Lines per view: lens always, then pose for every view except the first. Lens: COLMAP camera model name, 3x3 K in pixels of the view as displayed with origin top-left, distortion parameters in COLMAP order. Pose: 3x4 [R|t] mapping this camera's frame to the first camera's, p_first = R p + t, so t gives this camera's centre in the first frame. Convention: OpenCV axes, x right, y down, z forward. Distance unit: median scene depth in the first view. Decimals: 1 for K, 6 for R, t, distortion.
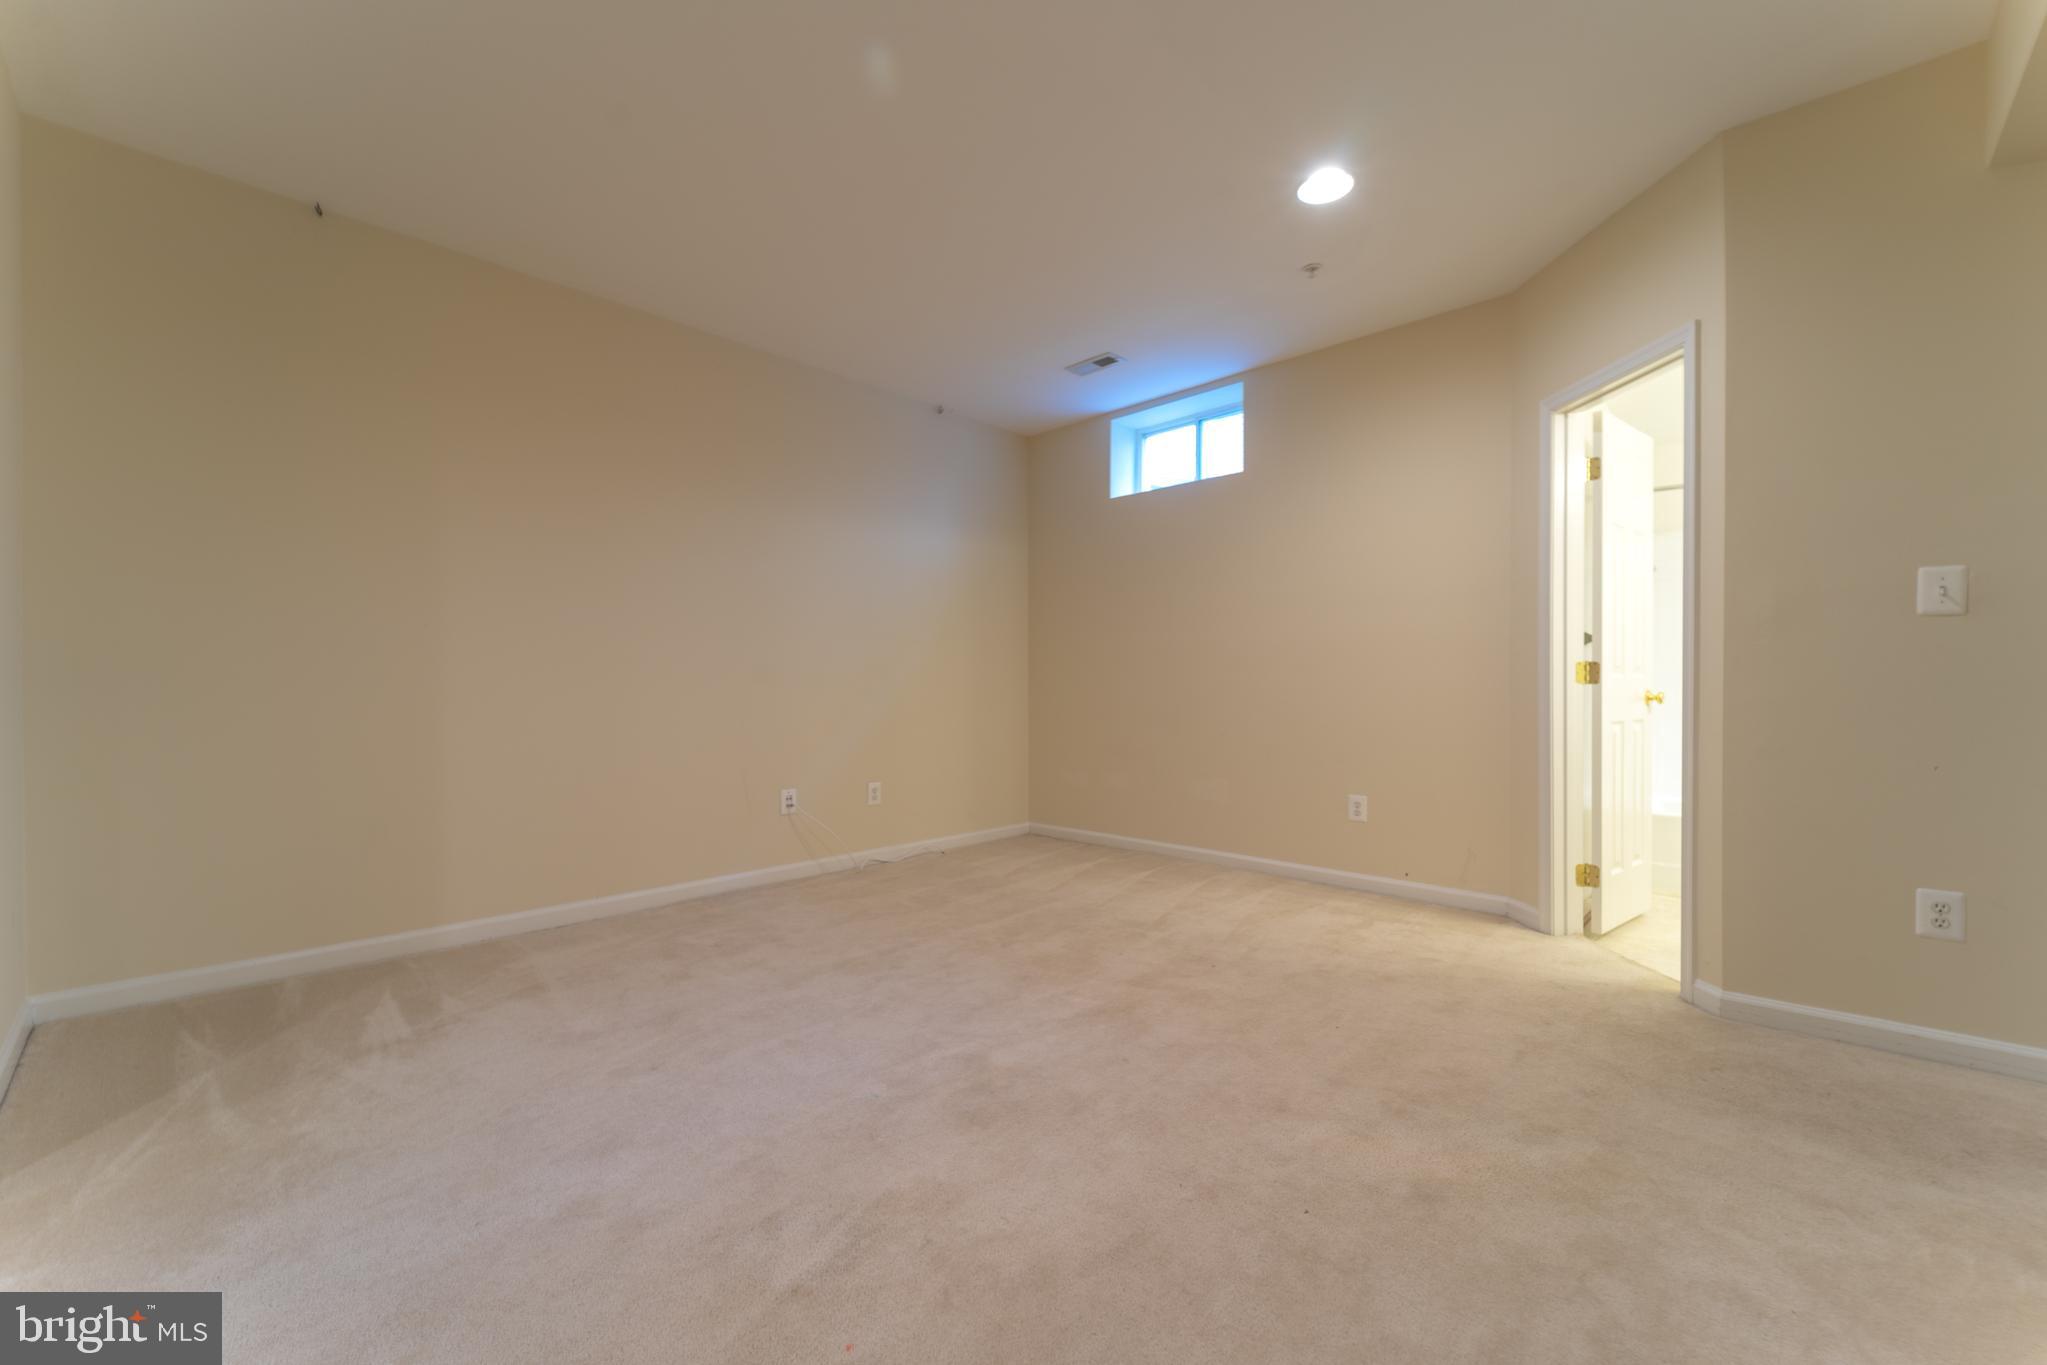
lens RADIAL K [[828.7, 0, 1026.4], [0, 828.7, 680.9], [0, 0, 1]] dist [0.005867, -0.001473]
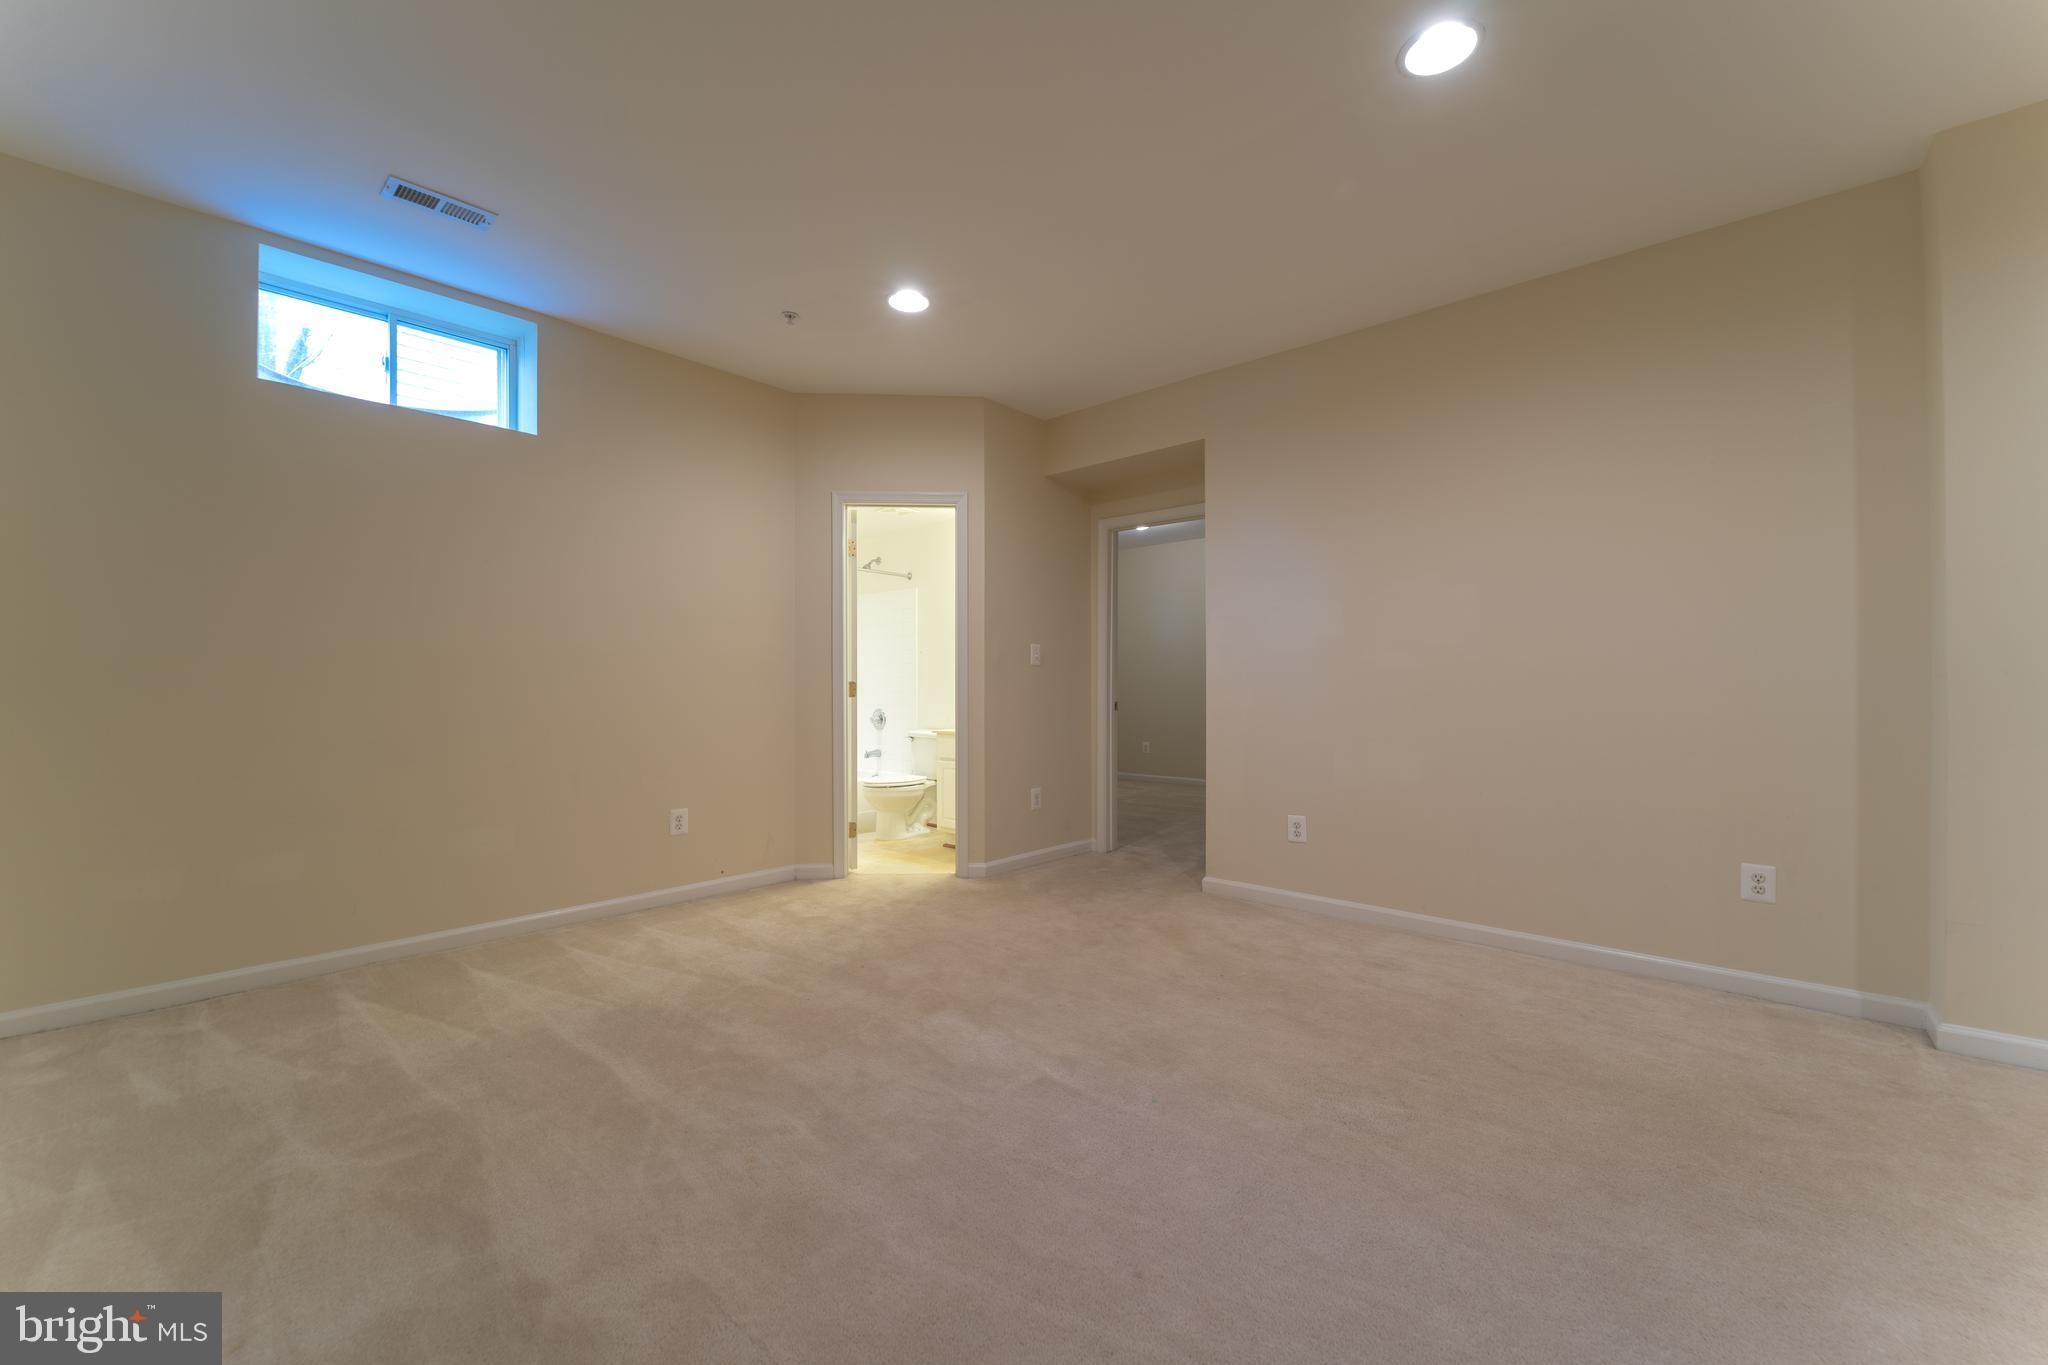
lens RADIAL K [[829.1, 0, 1029.4], [0, 829.1, 686.9], [0, 0, 1]] dist [0.005867, -0.001473]
pose [[-0.053741, 0.001785, 0.998553, -0.738883], [-0.001807, 0.999997, -0.001885, -0.011082], [-0.998553, -0.001906, -0.053738, 0.736763]]
